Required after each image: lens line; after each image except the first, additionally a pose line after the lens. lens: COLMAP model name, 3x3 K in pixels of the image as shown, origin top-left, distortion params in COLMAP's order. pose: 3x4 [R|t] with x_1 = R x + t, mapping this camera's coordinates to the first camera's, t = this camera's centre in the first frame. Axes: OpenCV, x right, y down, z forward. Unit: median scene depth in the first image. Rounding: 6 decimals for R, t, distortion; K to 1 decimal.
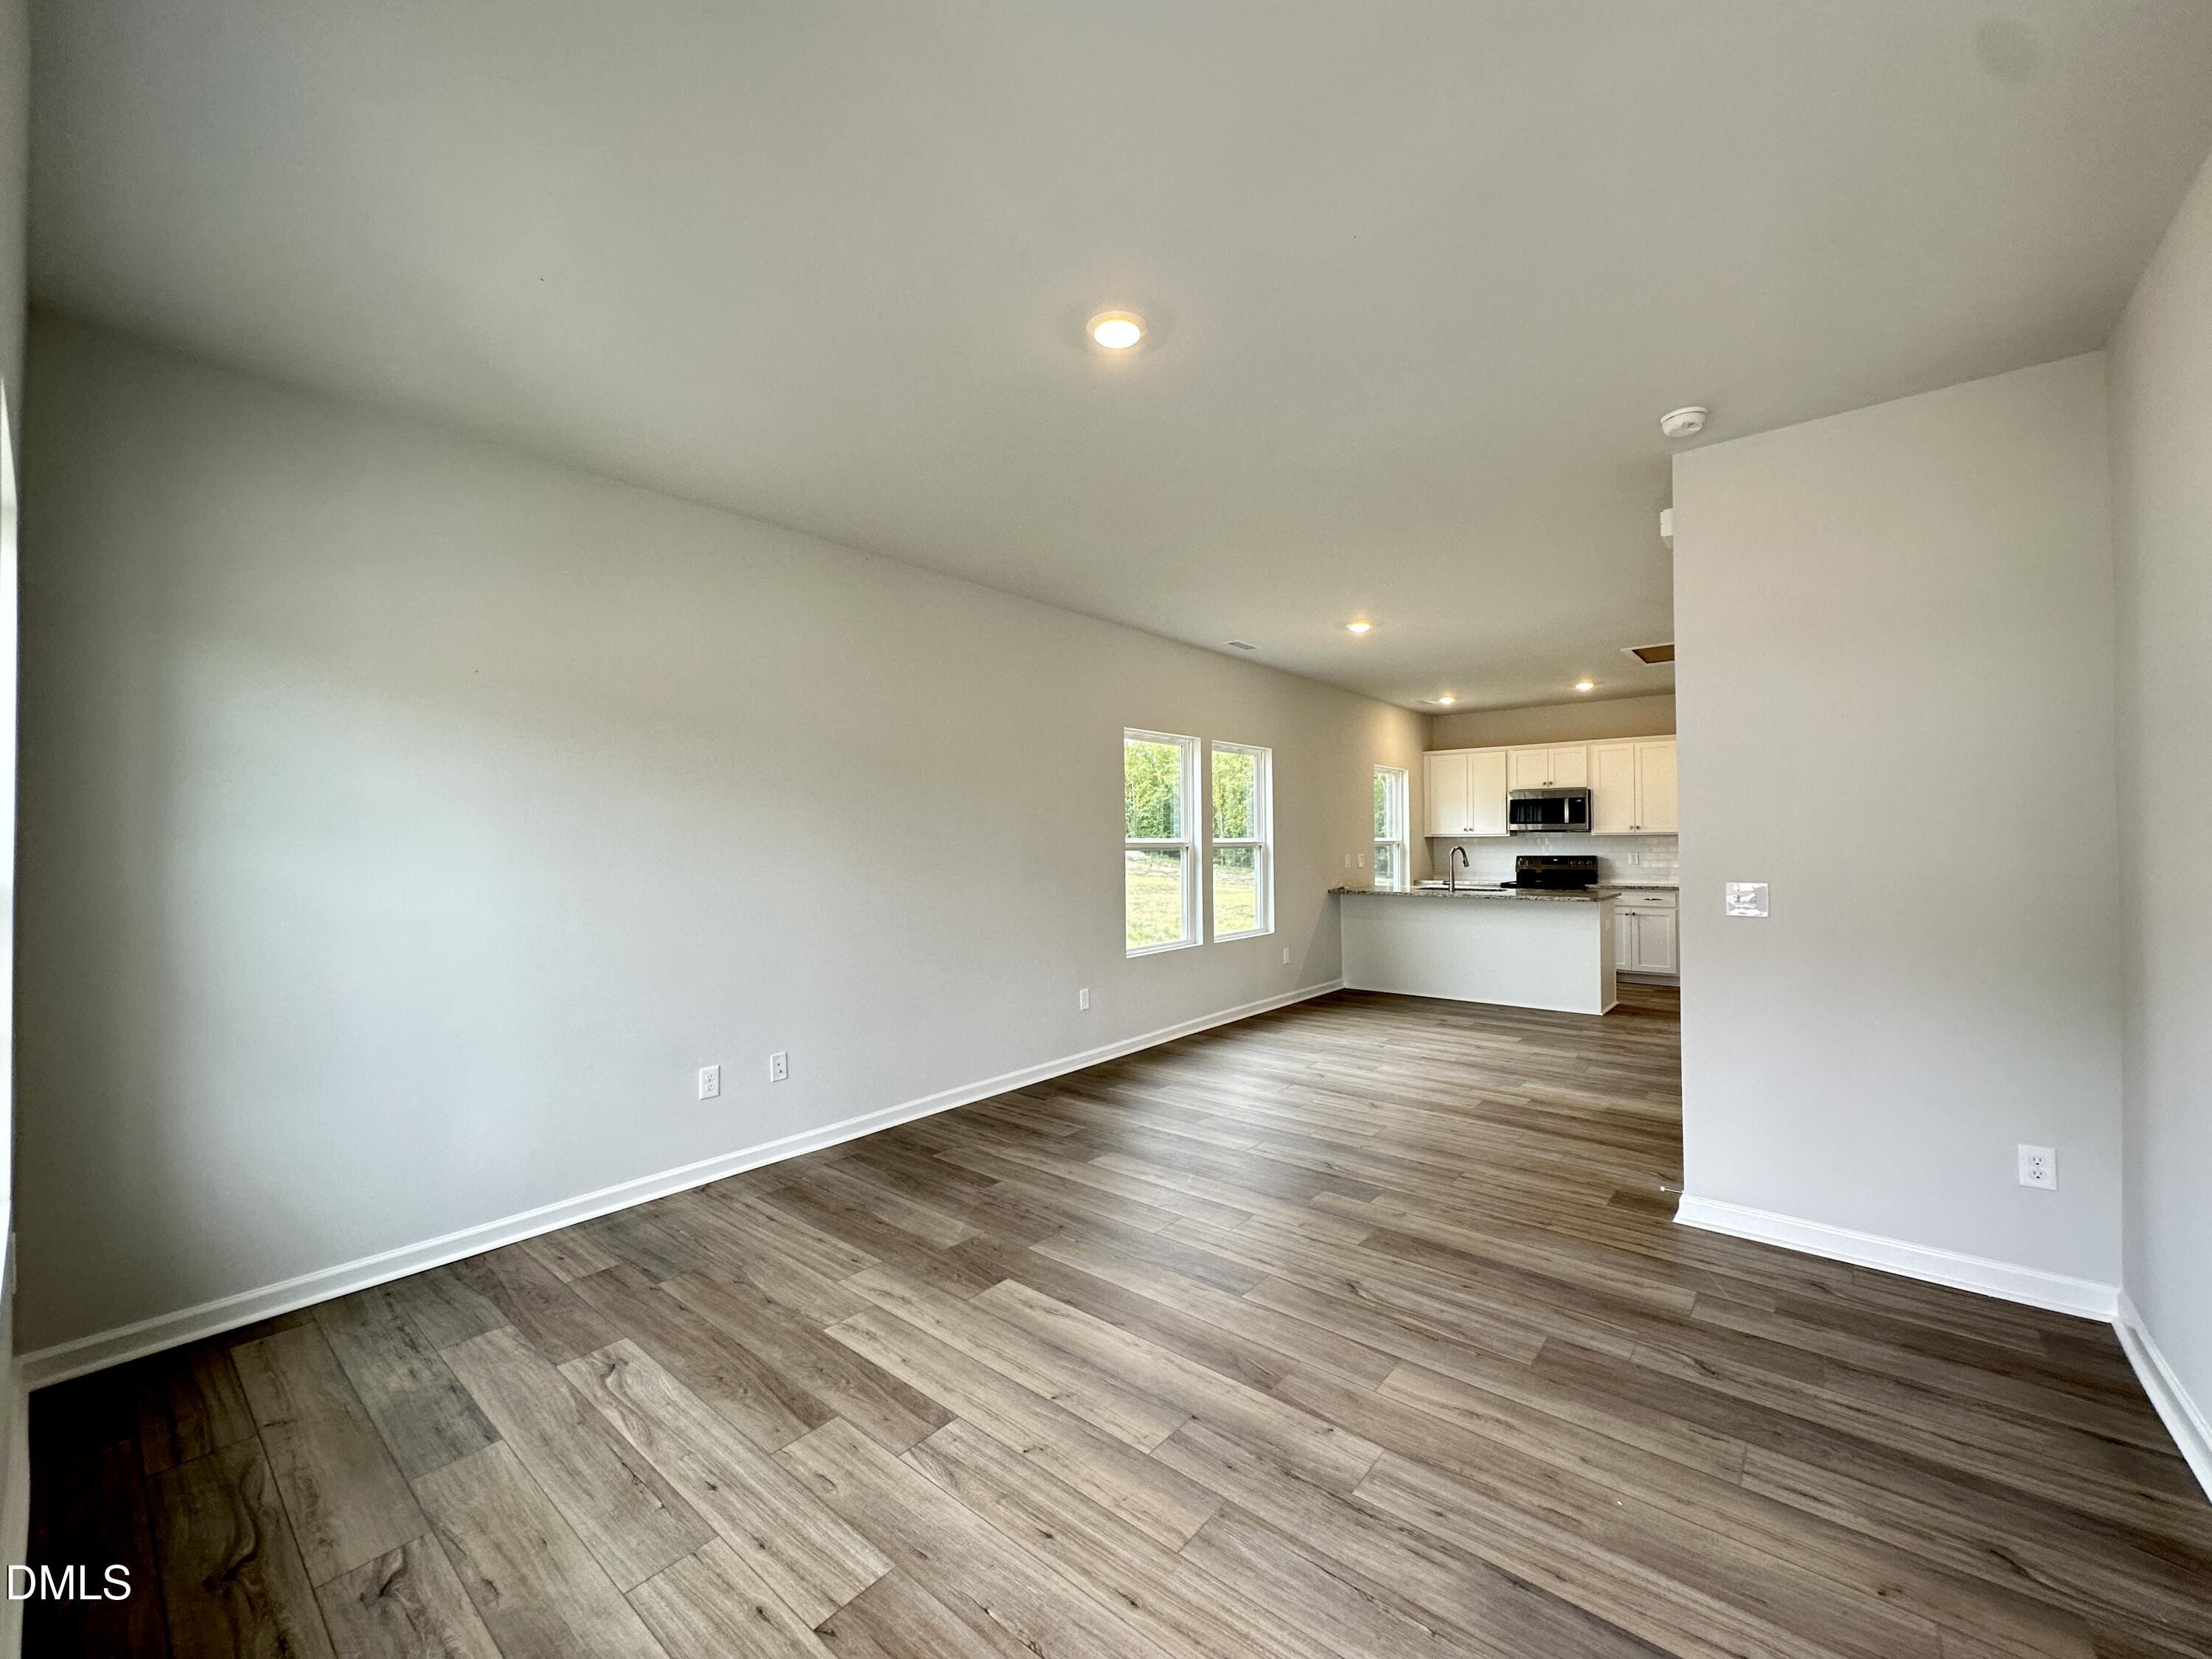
lens RADIAL K [[885.1, 0, 1101.9], [0, 885.1, 831.9], [0, 0, 1]] dist [0.001653, 0.000064]
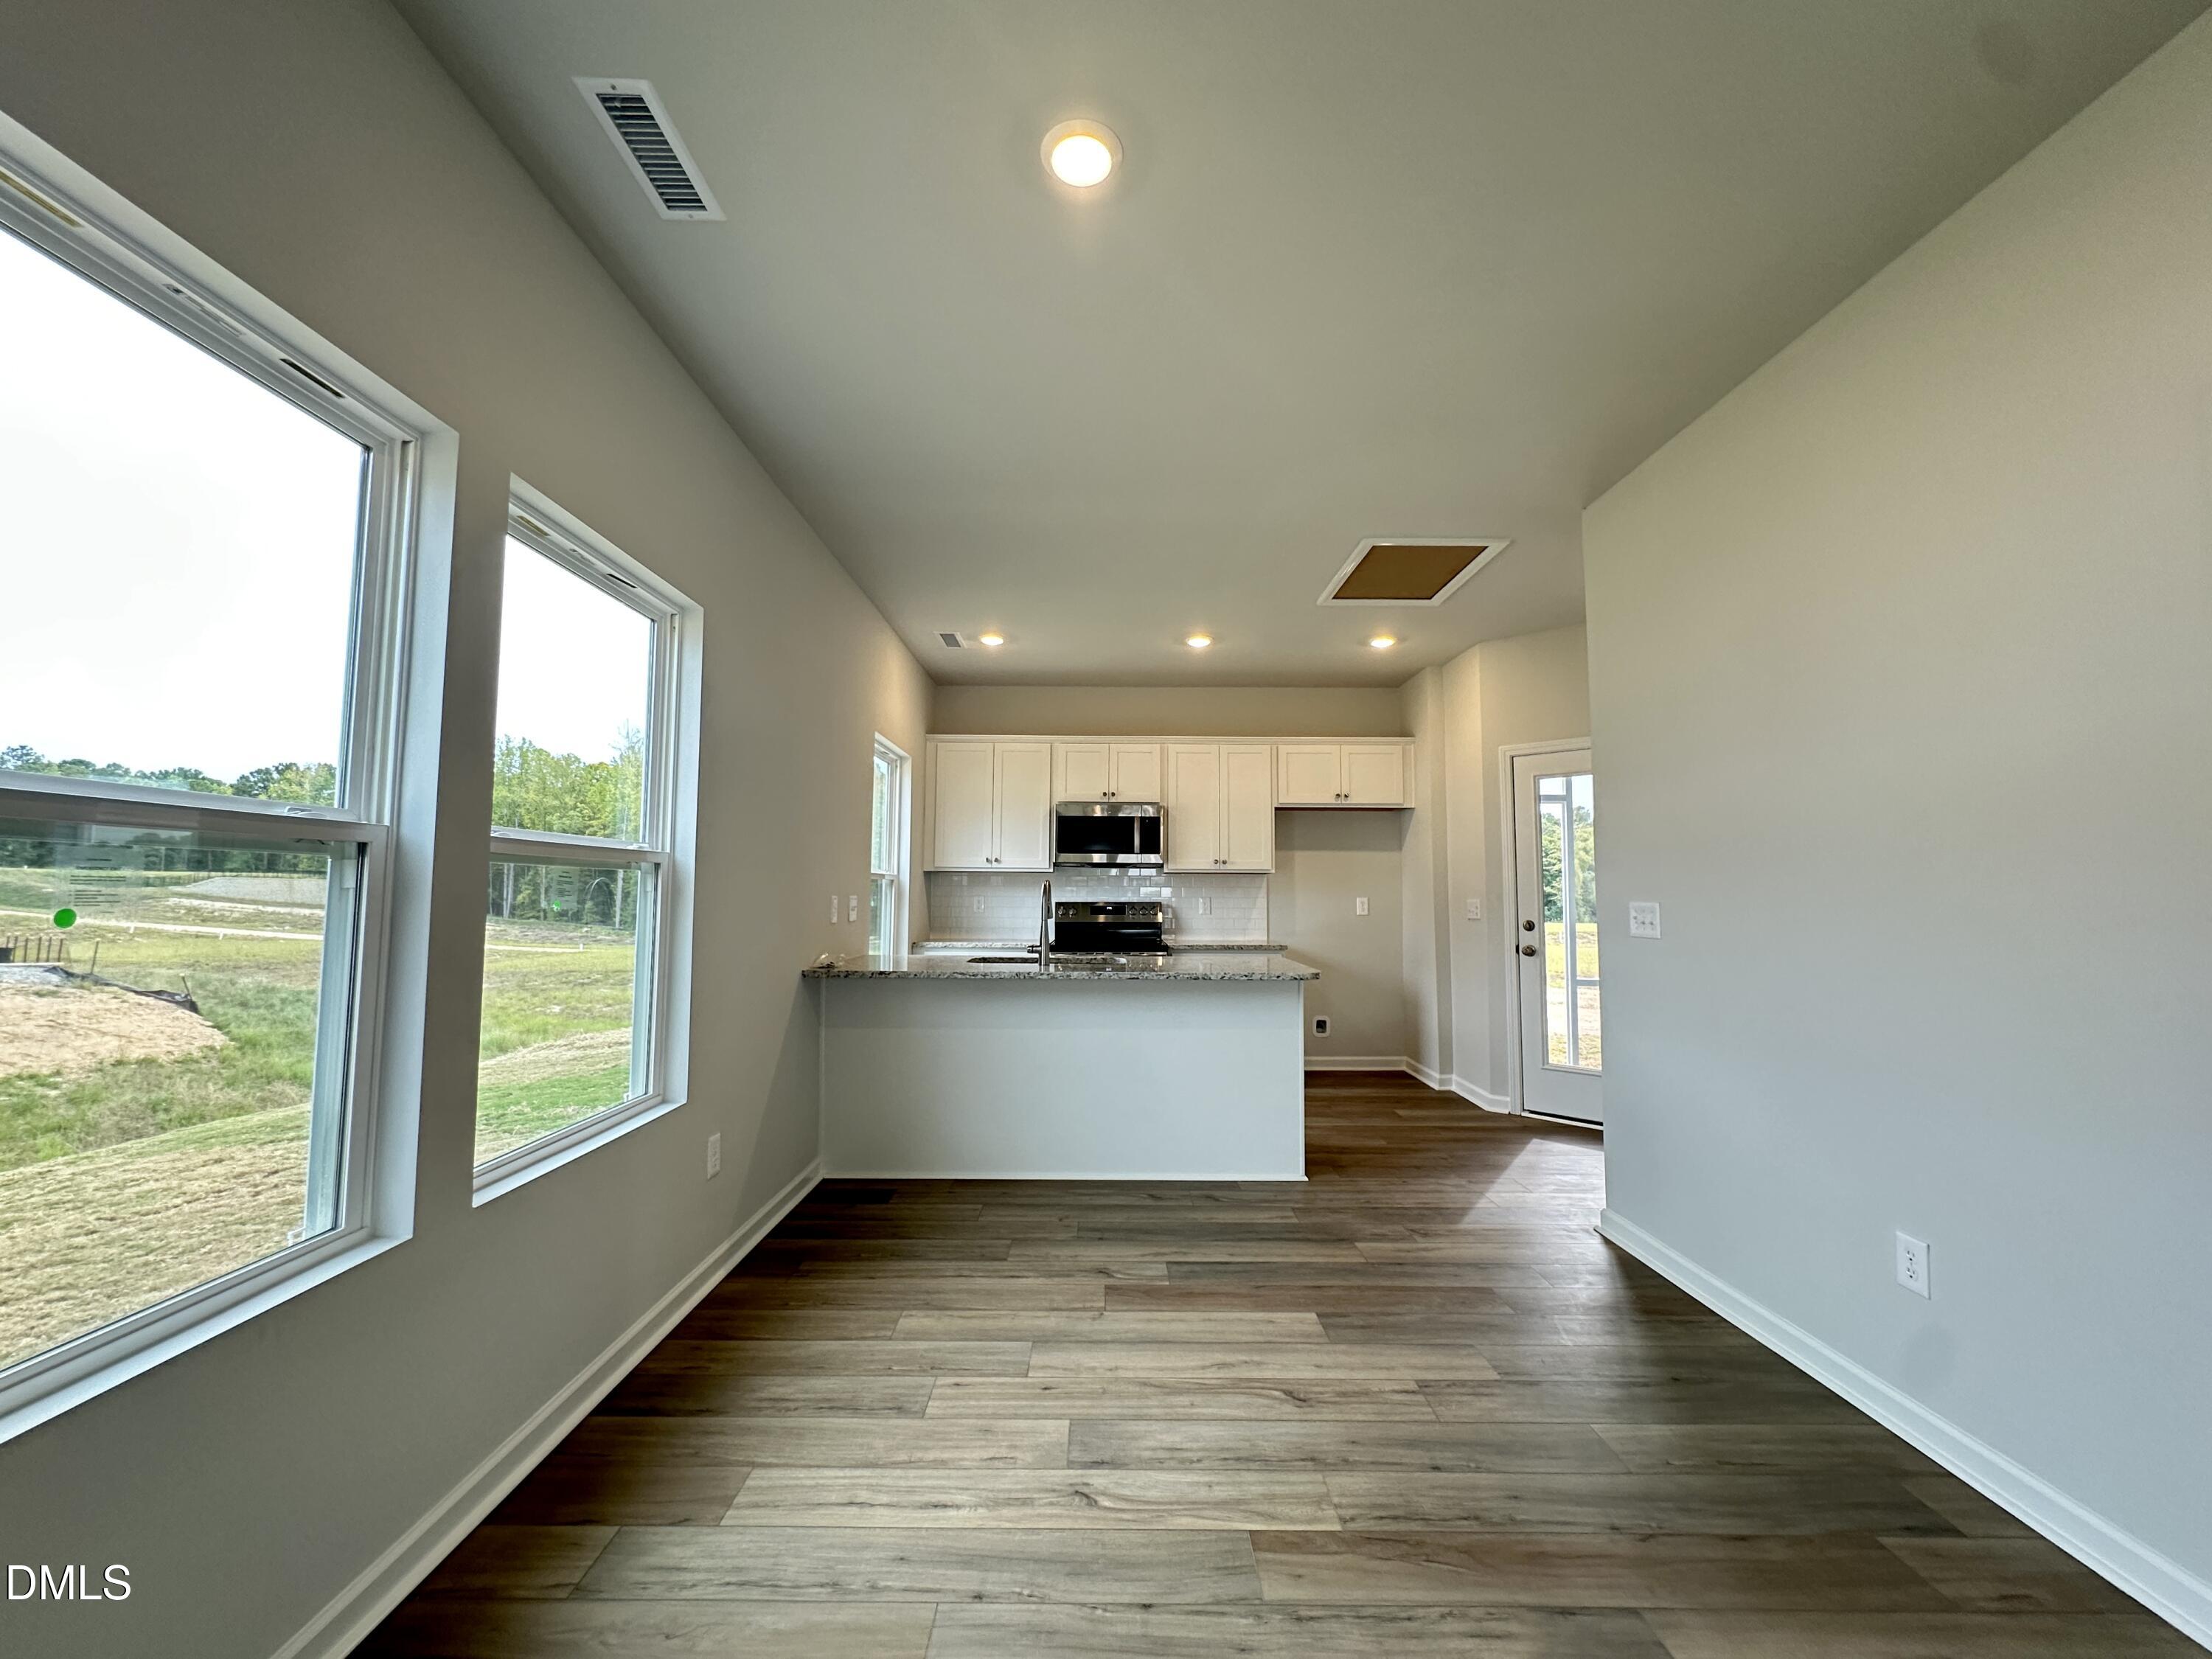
lens RADIAL K [[885.1, 0, 1096.9], [0, 885.1, 831.3], [0, 0, 1]] dist [0.001653, 0.000064]
pose [[0.769751, 0.057468, 0.635752, 0.100050], [-0.018651, 0.997539, -0.067590, 0.027443], [-0.638072, 0.040170, 0.768928, 0.701367]]
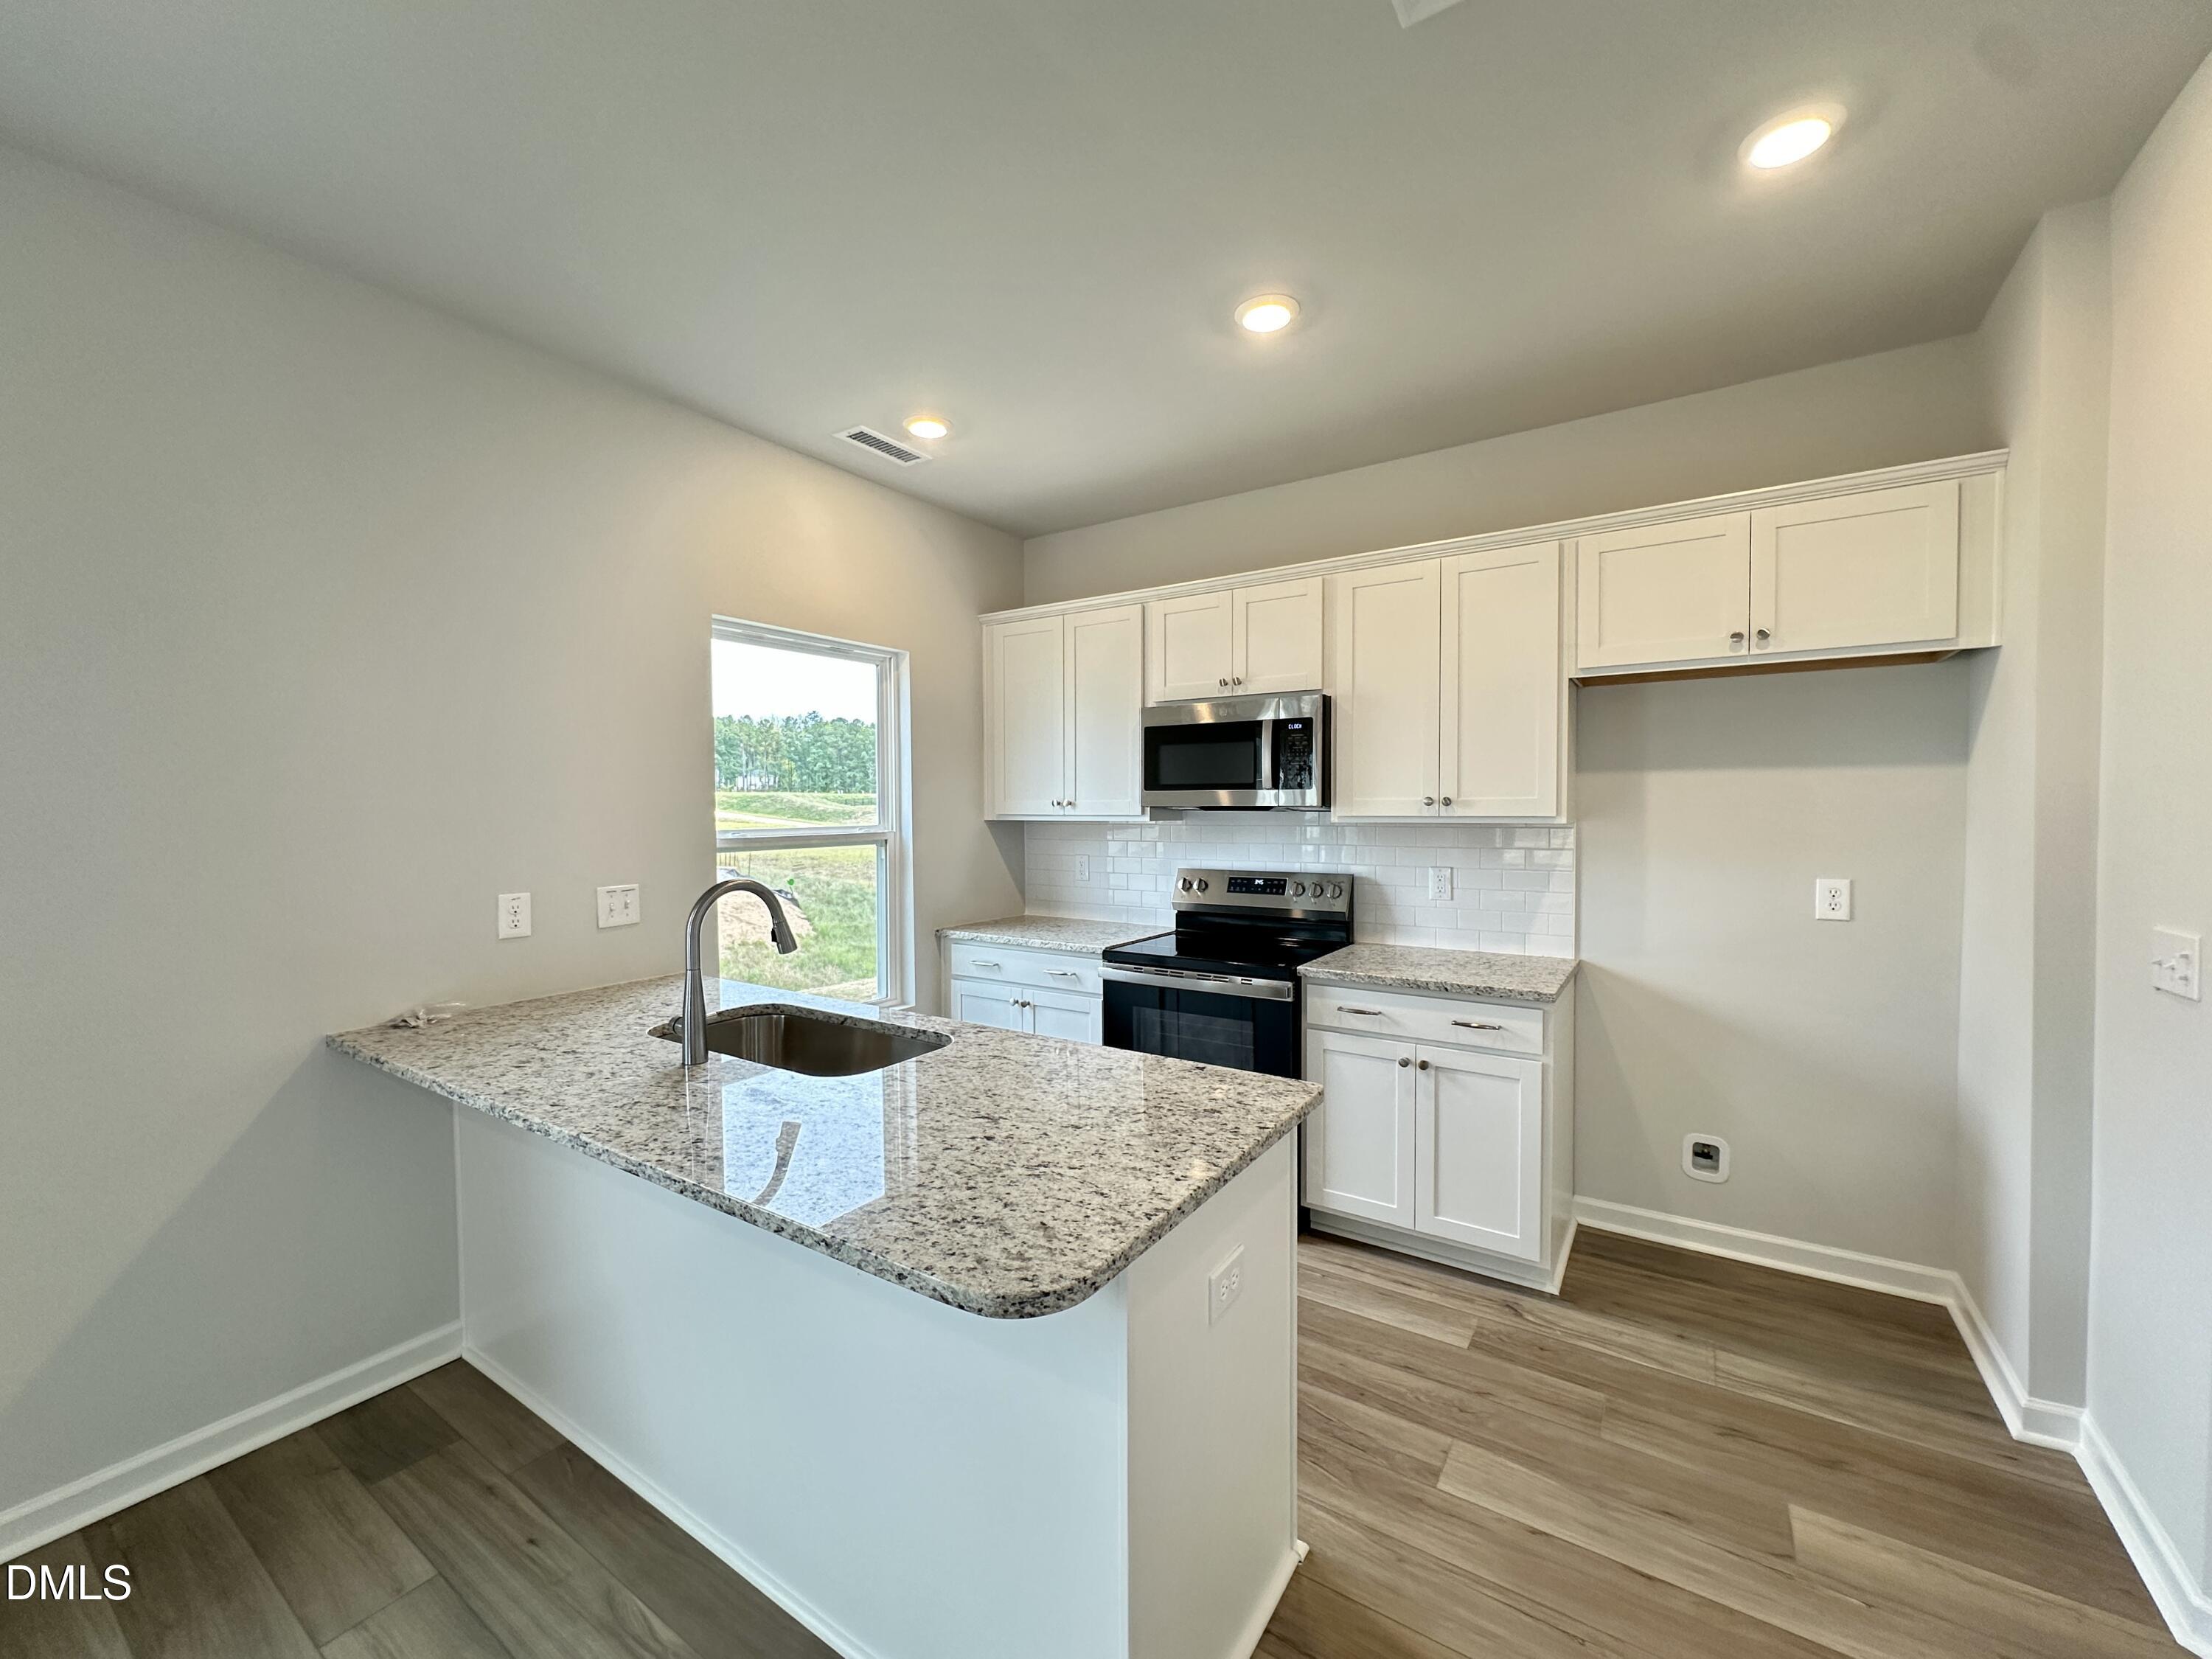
lens RADIAL K [[885.1, 0, 1099.9], [0, 885.1, 828.7], [0, 0, 1]] dist [0.001653, 0.000064]
pose [[0.993902, -0.001646, 0.110254, 0.585028], [-0.002519, 0.999289, 0.037627, -0.009552], [-0.110238, -0.037675, 0.993191, 0.907066]]
